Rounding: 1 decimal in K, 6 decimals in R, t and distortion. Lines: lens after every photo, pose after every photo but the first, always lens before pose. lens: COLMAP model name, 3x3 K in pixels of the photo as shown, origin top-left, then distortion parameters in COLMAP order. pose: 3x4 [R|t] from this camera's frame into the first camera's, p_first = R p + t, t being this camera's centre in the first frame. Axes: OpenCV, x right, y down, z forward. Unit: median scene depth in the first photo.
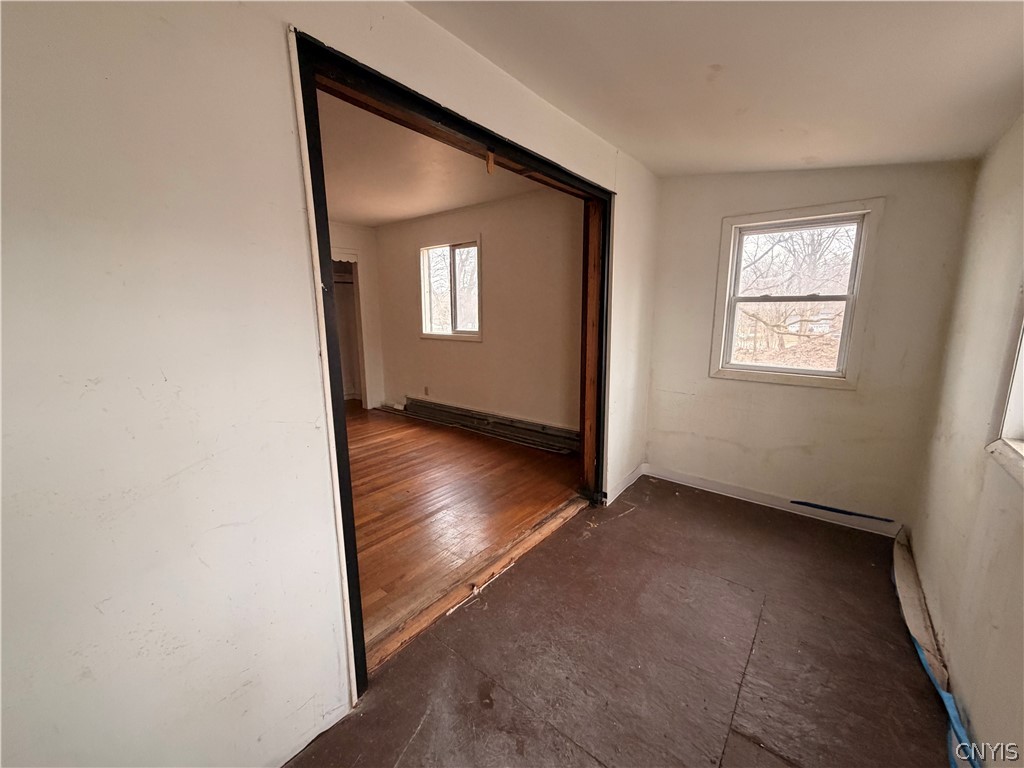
lens RADIAL K [[409.9, 0, 510.4], [0, 409.9, 386.0], [0, 0, 1]] dist [-0.003238, 0.000209]
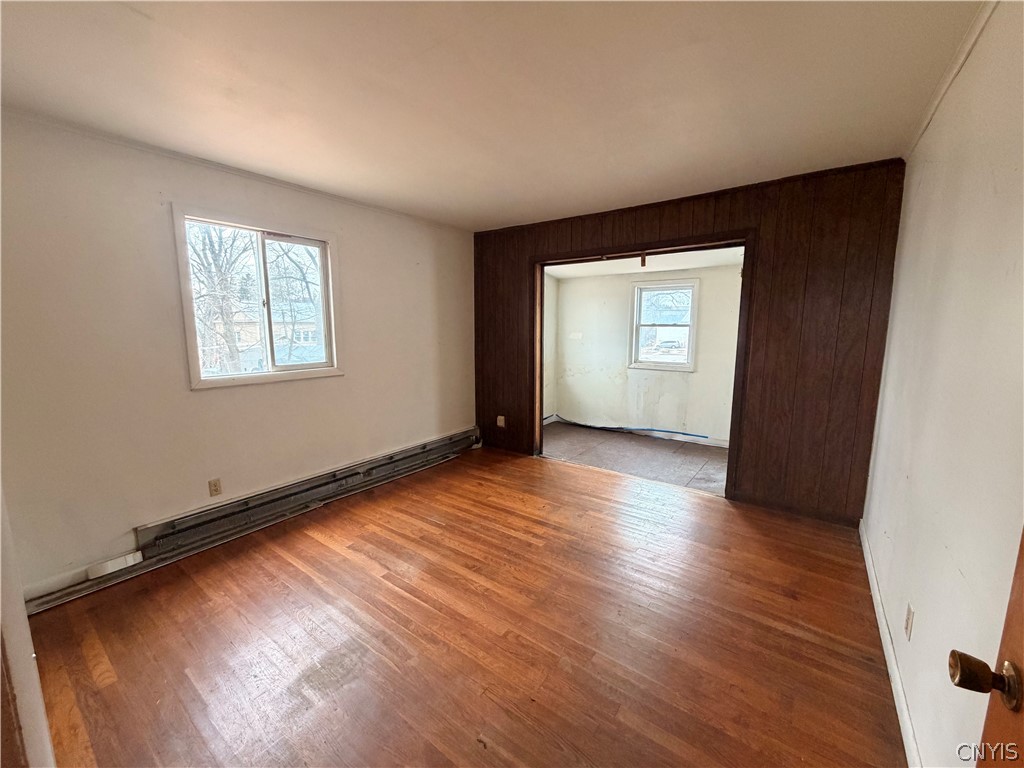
lens RADIAL K [[409.9, 0, 509.3], [0, 409.9, 382.6], [0, 0, 1]] dist [-0.003238, 0.000209]
pose [[-0.020812, -0.137066, 0.990343, -0.816771], [0.191582, 0.971655, 0.138506, -0.136408], [-0.981256, 0.192614, 0.006037, 0.685522]]
